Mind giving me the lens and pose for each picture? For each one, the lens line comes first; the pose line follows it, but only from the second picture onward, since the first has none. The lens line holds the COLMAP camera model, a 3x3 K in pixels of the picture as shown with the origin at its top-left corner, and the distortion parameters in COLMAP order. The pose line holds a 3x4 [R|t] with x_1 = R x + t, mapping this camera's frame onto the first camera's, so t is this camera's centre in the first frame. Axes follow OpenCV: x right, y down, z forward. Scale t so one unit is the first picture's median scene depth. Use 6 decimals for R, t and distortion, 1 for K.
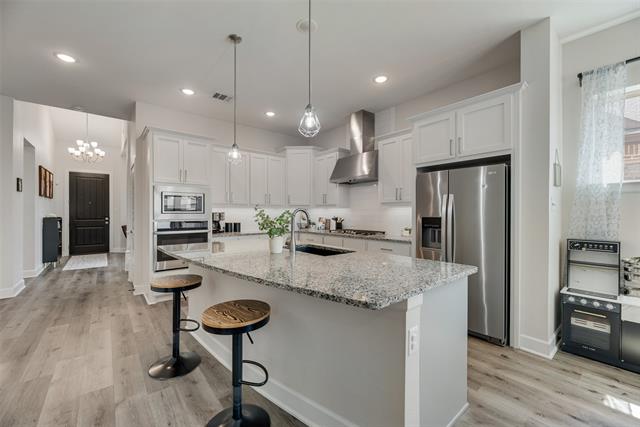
lens RADIAL K [[257.1, 0, 321.9], [0, 257.1, 211.1], [0, 0, 1]] dist [-0.006596, 0.000548]
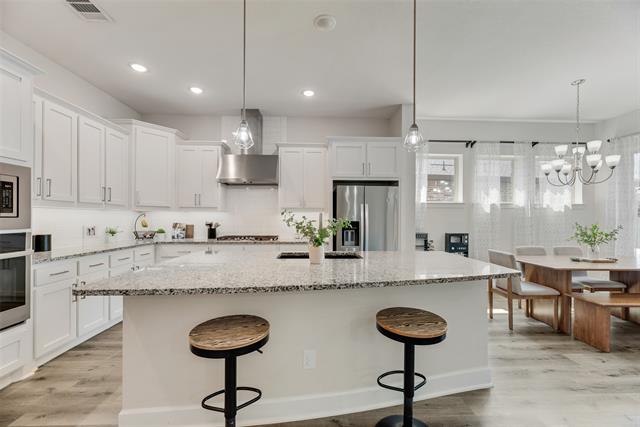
lens RADIAL K [[257.1, 0, 318.2], [0, 257.1, 217.7], [0, 0, 1]] dist [-0.006596, 0.000548]
pose [[0.616850, 0.000895, 0.787080, -0.640834], [-0.009632, 0.999933, 0.006411, -0.000892], [-0.787022, -0.011536, 0.616817, 0.329668]]
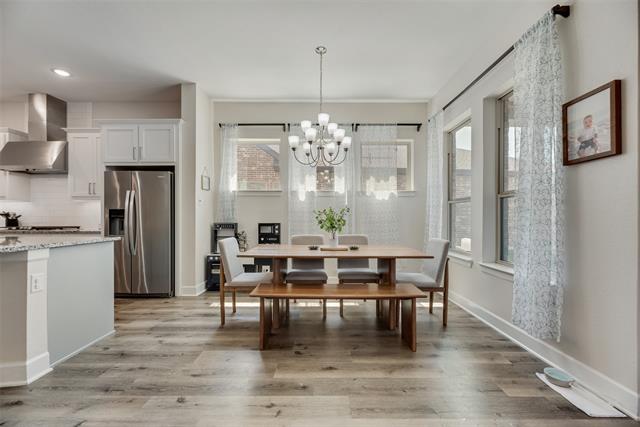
lens RADIAL K [[257.1, 0, 321.4], [0, 257.1, 218.0], [0, 0, 1]] dist [-0.006596, 0.000548]
pose [[0.634665, -0.004216, 0.772776, 0.107022], [-0.005152, 0.999940, 0.009686, 0.047437], [-0.772770, -0.010129, 0.634605, -0.467874]]
